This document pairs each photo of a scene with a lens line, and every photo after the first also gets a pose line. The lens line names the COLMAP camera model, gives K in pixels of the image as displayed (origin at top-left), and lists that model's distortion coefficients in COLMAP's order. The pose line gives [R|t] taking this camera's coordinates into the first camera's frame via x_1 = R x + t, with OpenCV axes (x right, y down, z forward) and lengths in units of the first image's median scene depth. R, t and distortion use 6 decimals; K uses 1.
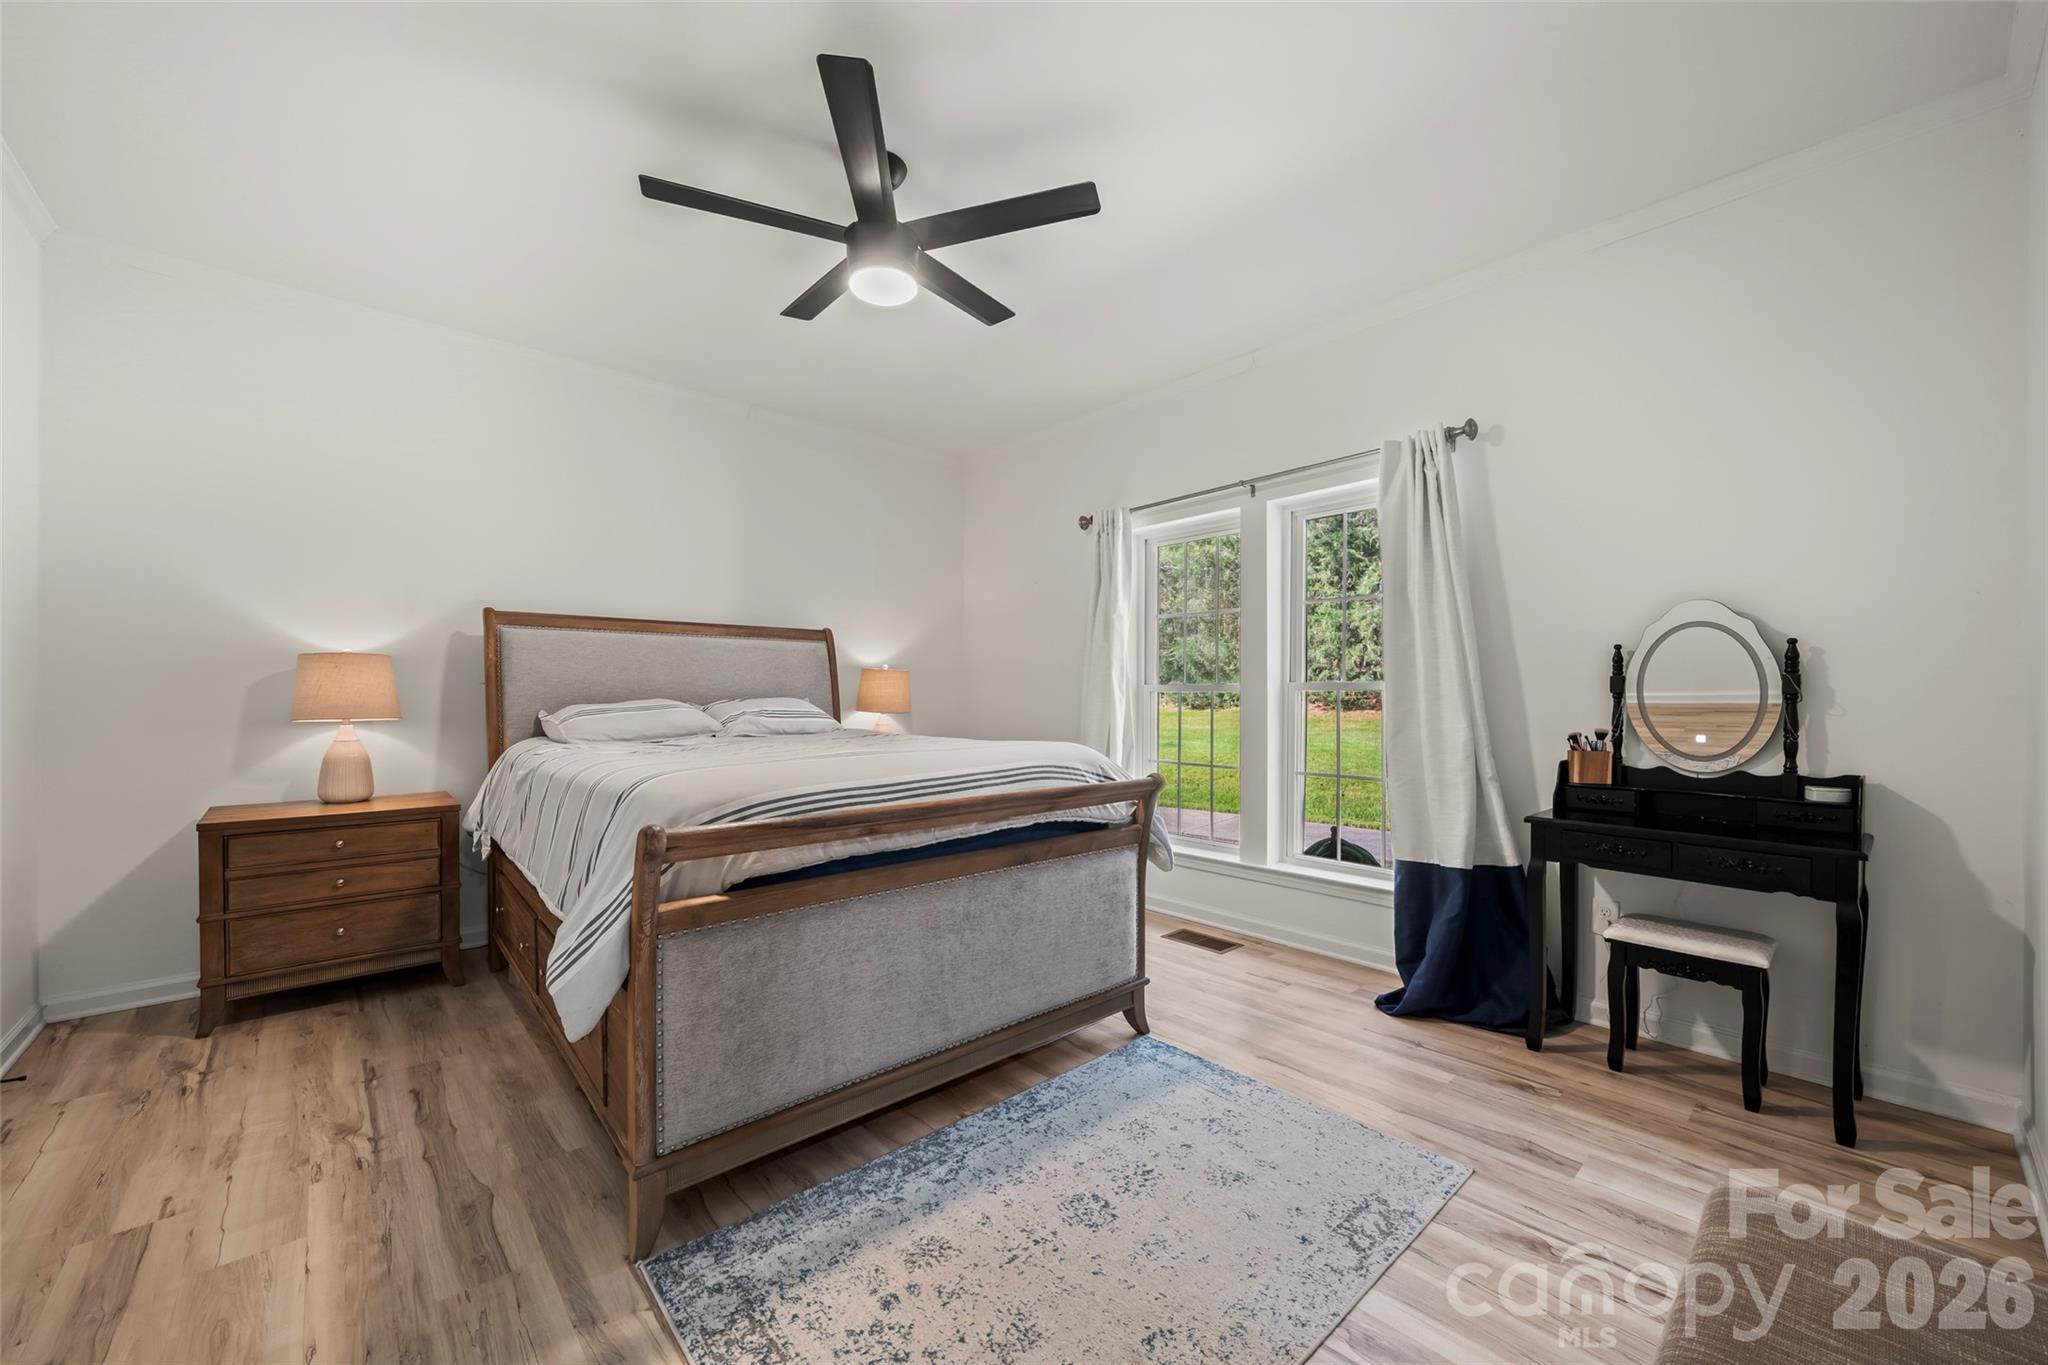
lens RADIAL K [[770.9, 0, 991.5], [0, 770.9, 704.4], [0, 0, 1]] dist [-0.019976, -0.000068]
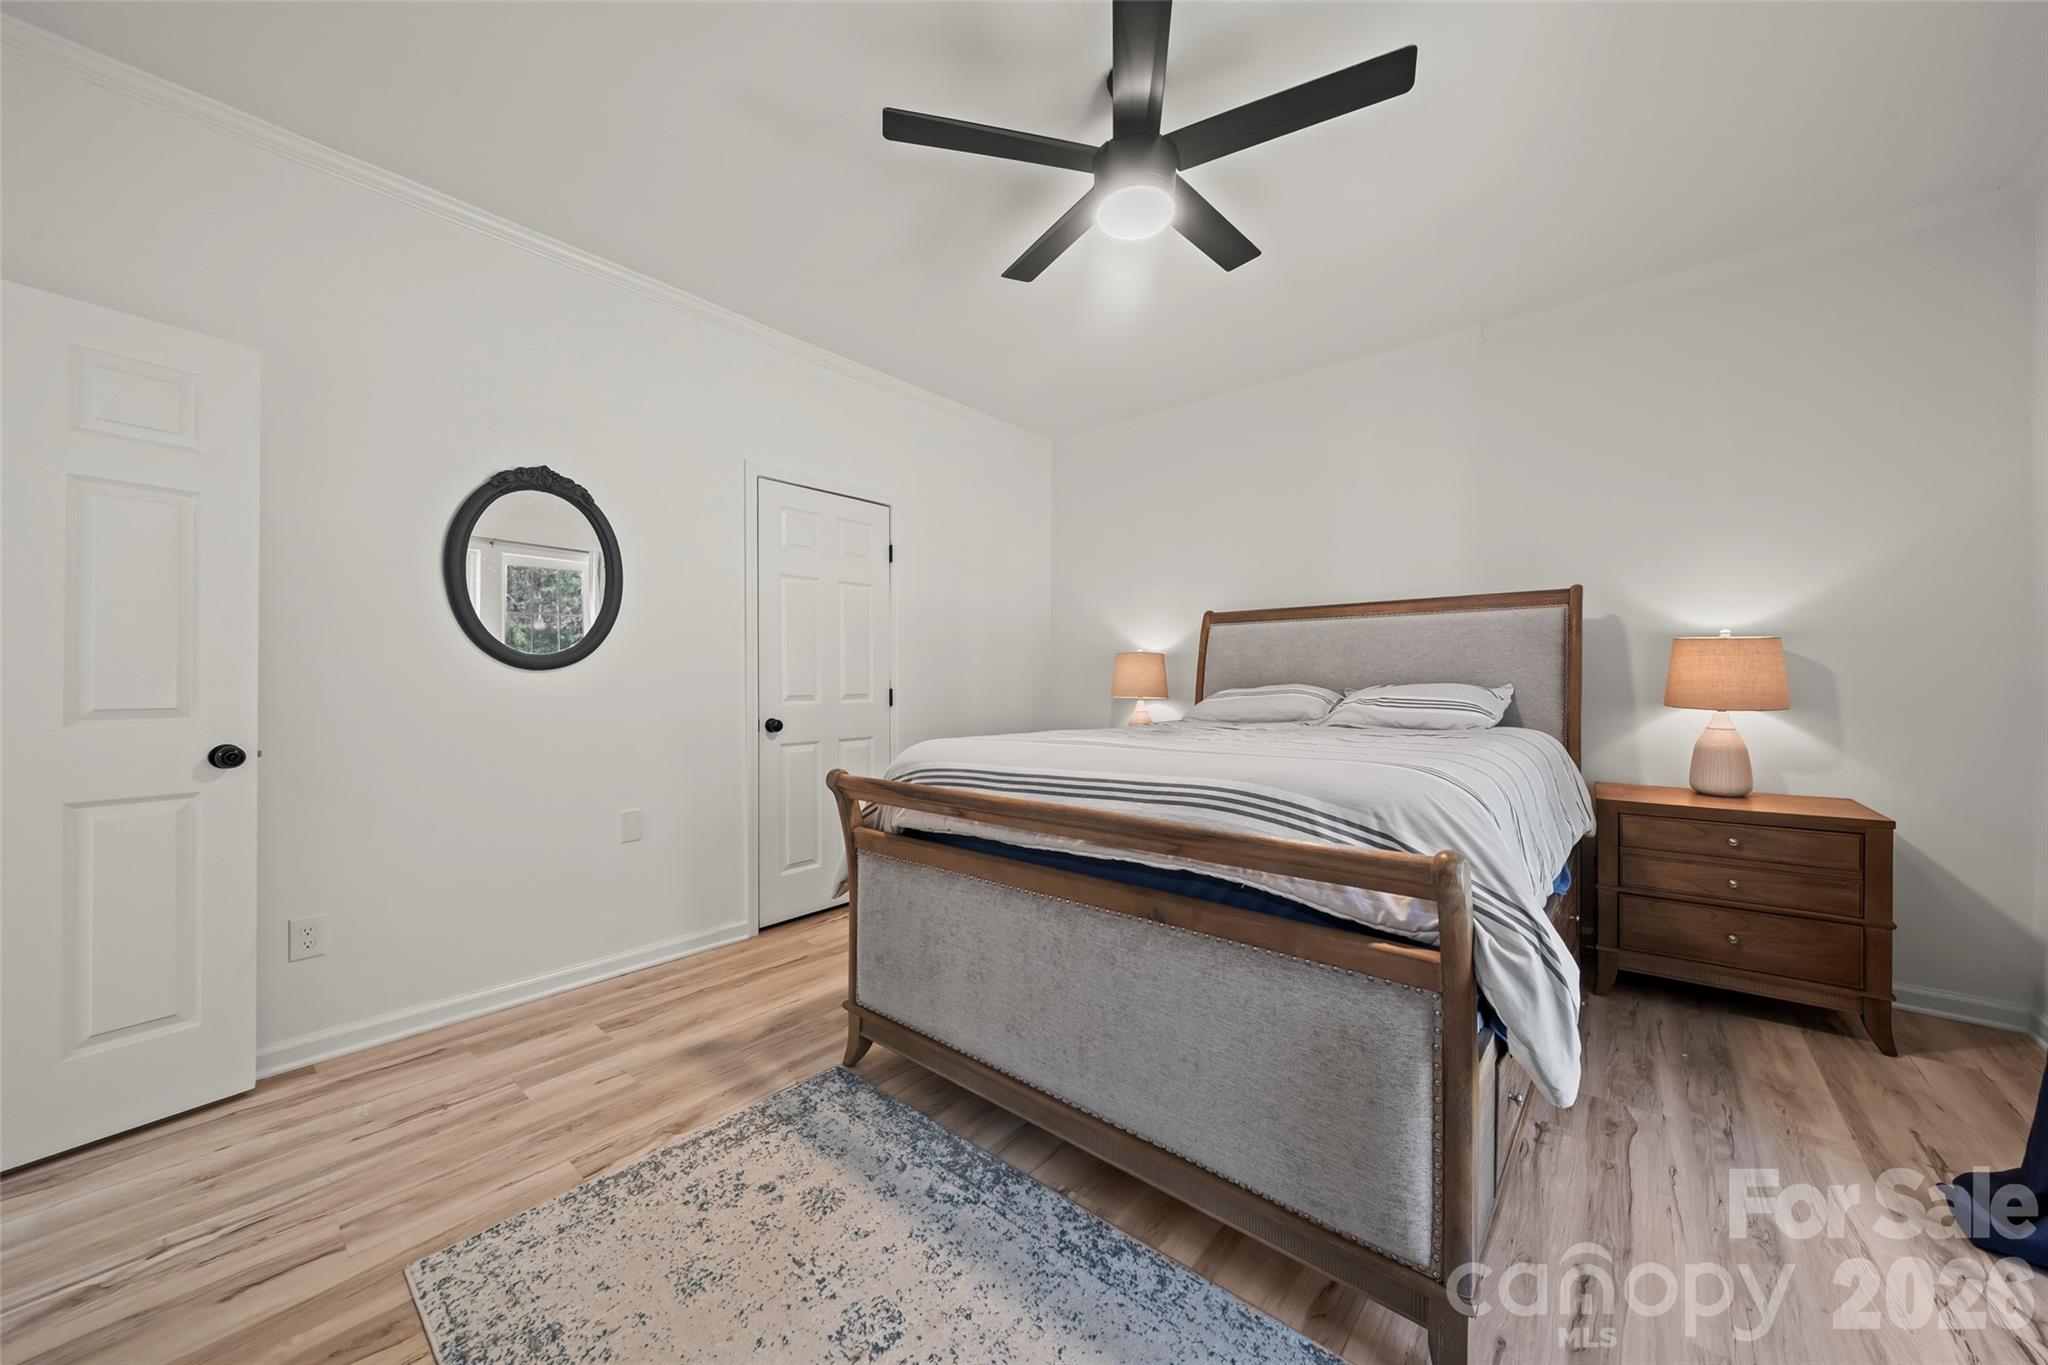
lens RADIAL K [[710.3, 0, 1033.1], [0, 710.3, 686.8], [0, 0, 1]] dist [-0.005841, -0.000055]
pose [[0.169588, 0.008035, -0.985482, 0.732833], [-0.011434, 0.999915, 0.006185, -0.009767], [0.985449, 0.010219, 0.169666, 0.868920]]
